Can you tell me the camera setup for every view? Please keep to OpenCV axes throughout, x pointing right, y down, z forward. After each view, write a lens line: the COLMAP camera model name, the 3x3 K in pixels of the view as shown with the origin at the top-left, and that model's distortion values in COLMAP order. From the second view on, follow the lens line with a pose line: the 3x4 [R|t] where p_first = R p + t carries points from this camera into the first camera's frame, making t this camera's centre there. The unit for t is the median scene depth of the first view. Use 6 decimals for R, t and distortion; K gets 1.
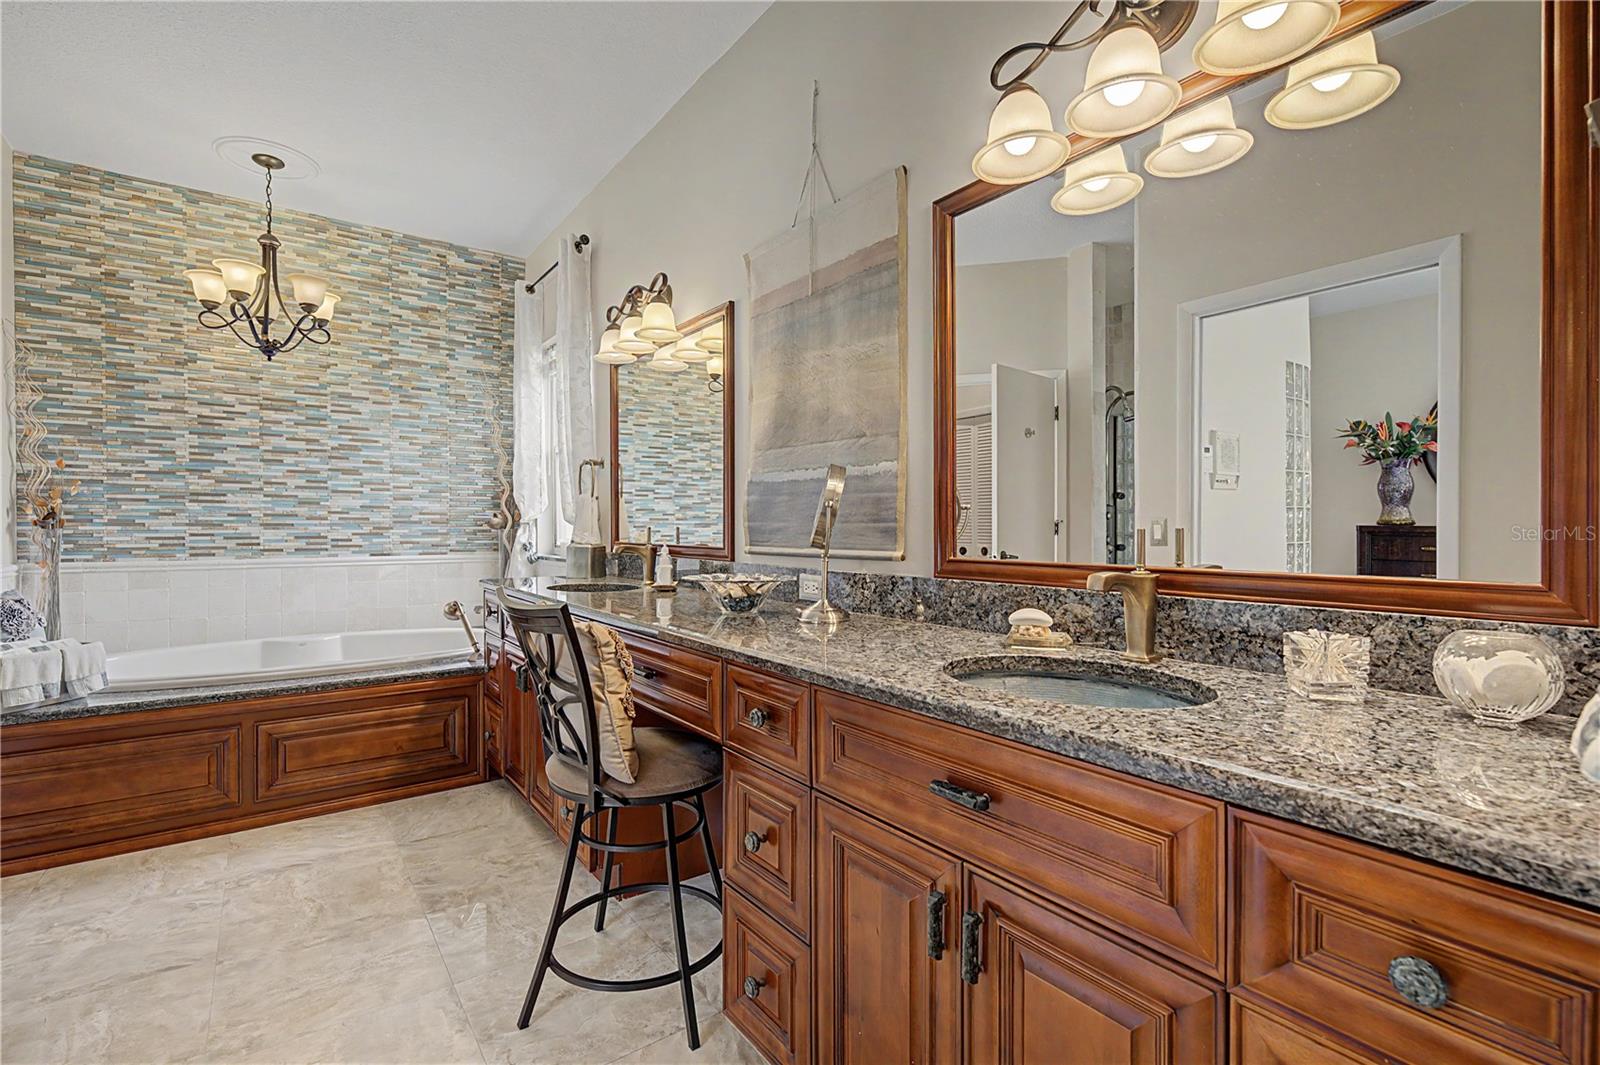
lens RADIAL K [[723.4, 0, 794.4], [0, 723.4, 534.1], [0, 0, 1]] dist [0.000437, -0.000373]
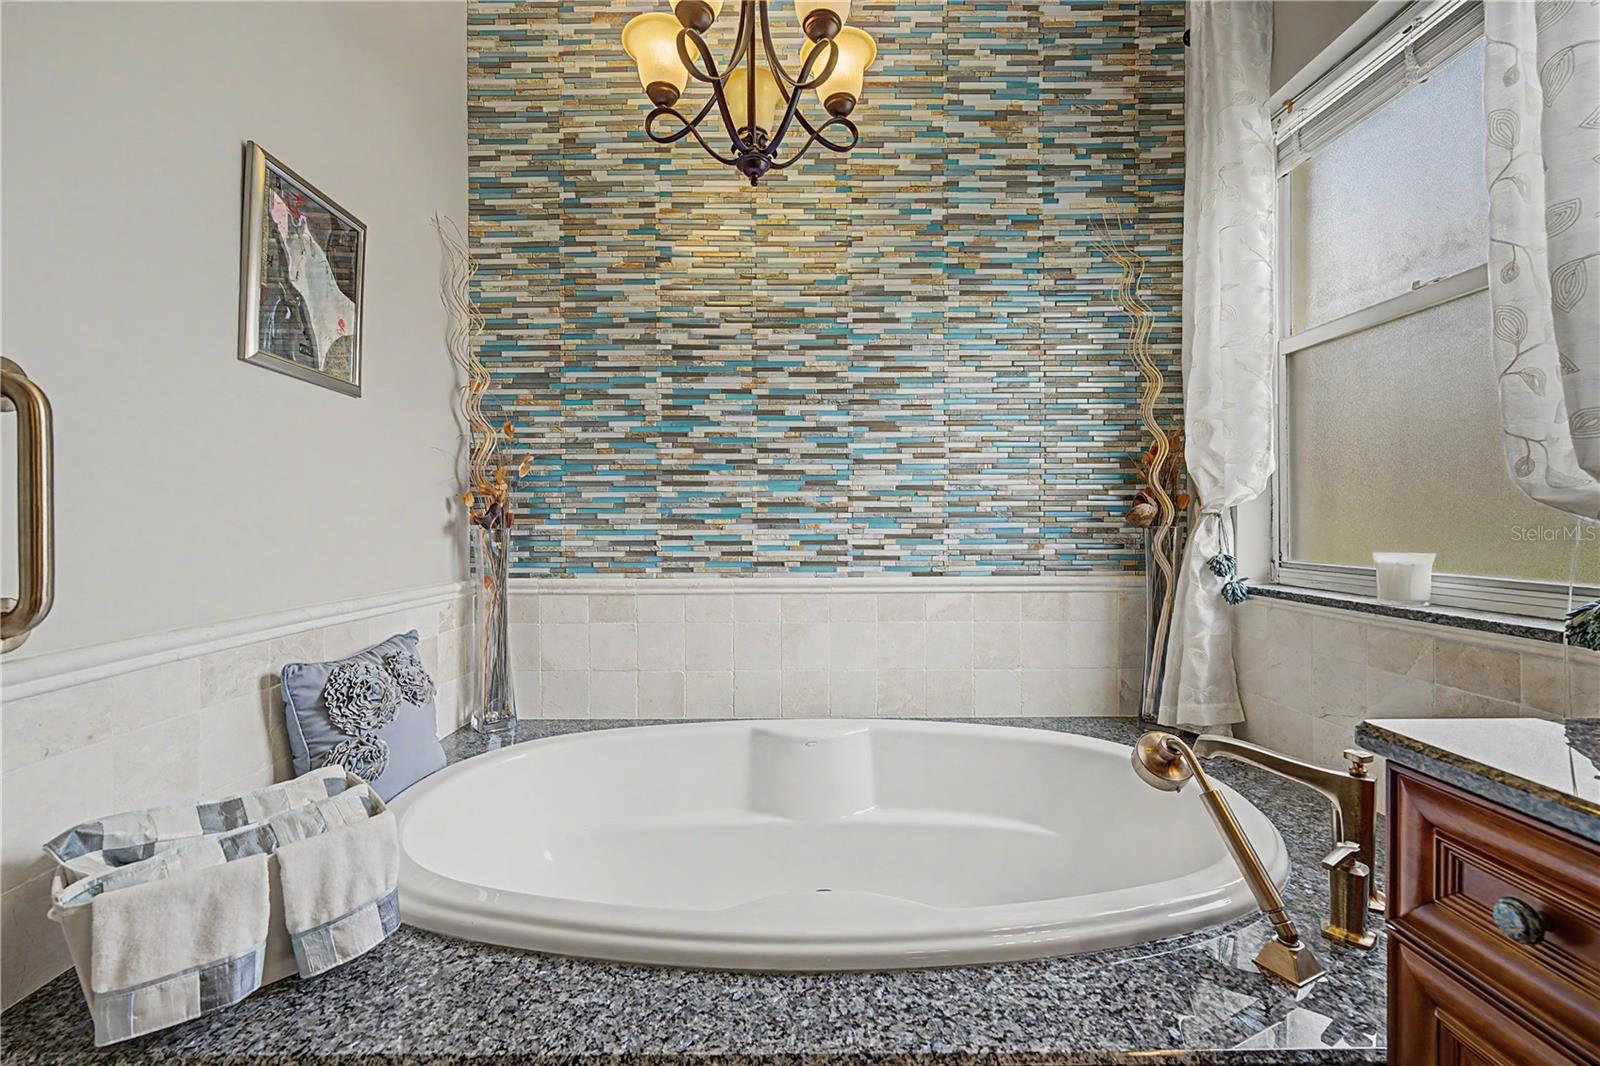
lens RADIAL K [[658.8, 0, 800.0], [0, 658.8, 526.2], [0, 0, 1]] dist [-0.001494, -0.000174]
pose [[0.812170, -0.001672, -0.583418, -0.407062], [-0.000683, 0.999992, -0.003818, -0.006771], [0.583420, 0.003500, 0.812163, 0.606687]]
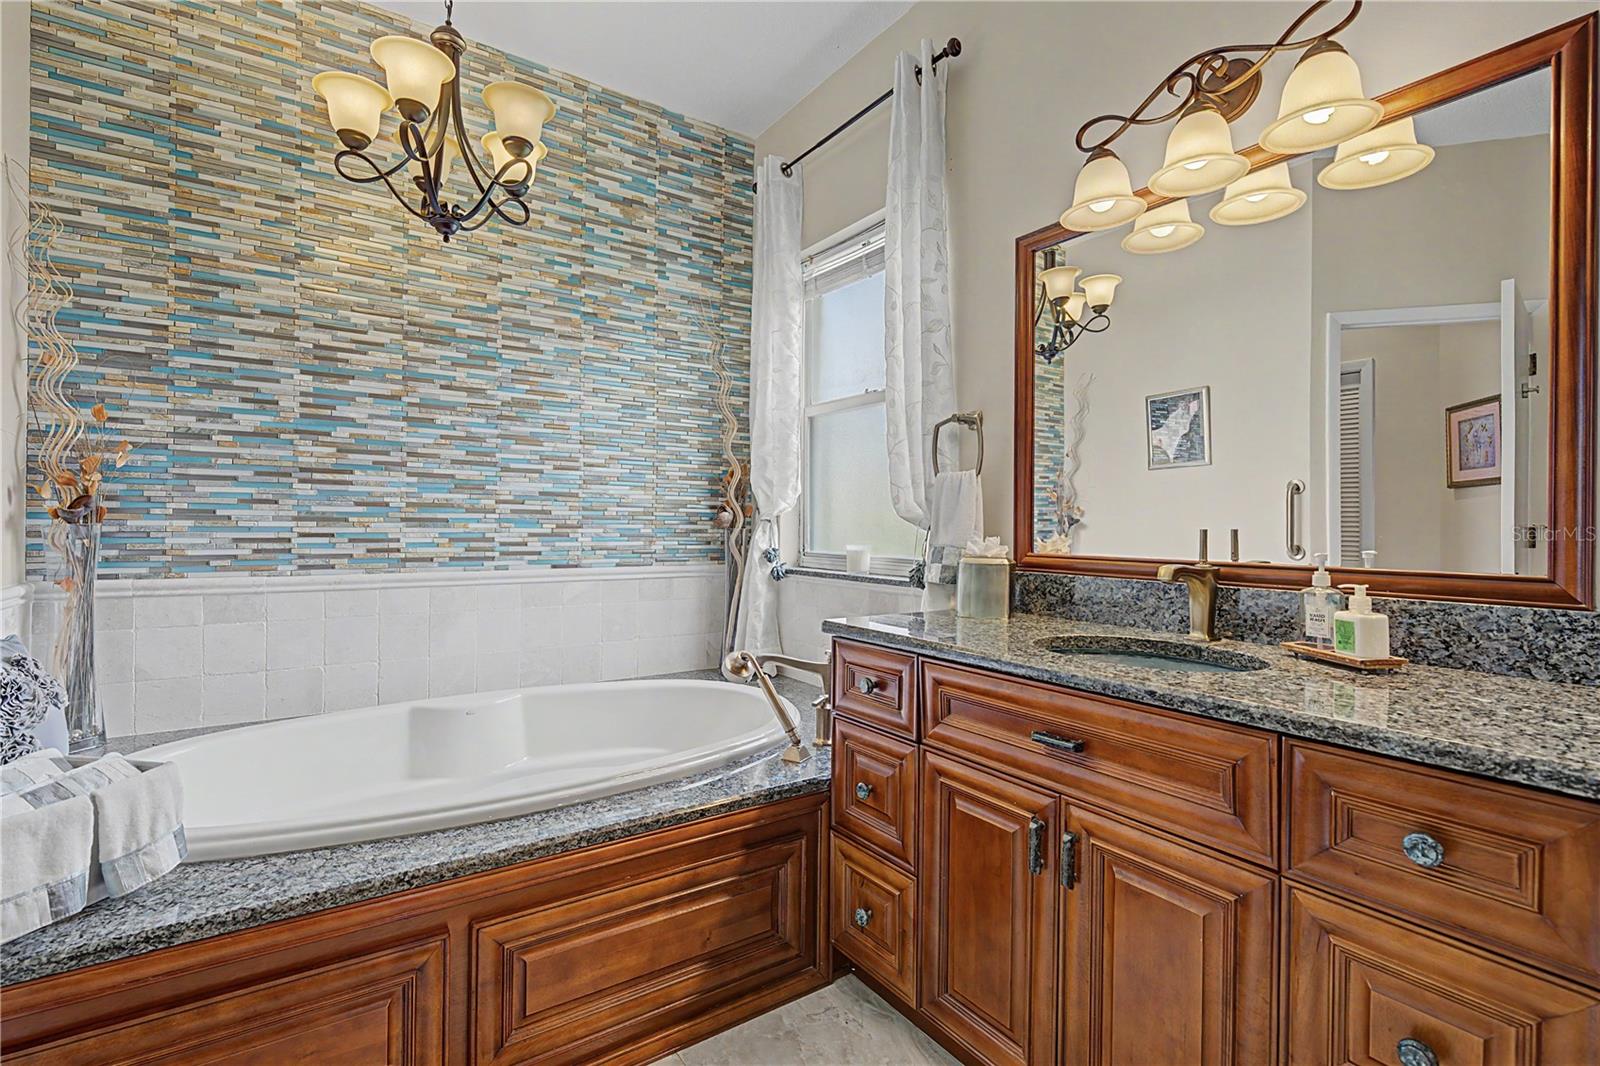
lens RADIAL K [[726.9, 0, 790.1], [0, 726.9, 524.6], [0, 0, 1]] dist [-0.000189, 0.000009]
pose [[0.999425, 0.008026, -0.032950, -0.391050], [-0.008394, 0.999904, -0.011044, -0.004563], [0.032858, 0.011315, 0.999396, 0.386994]]
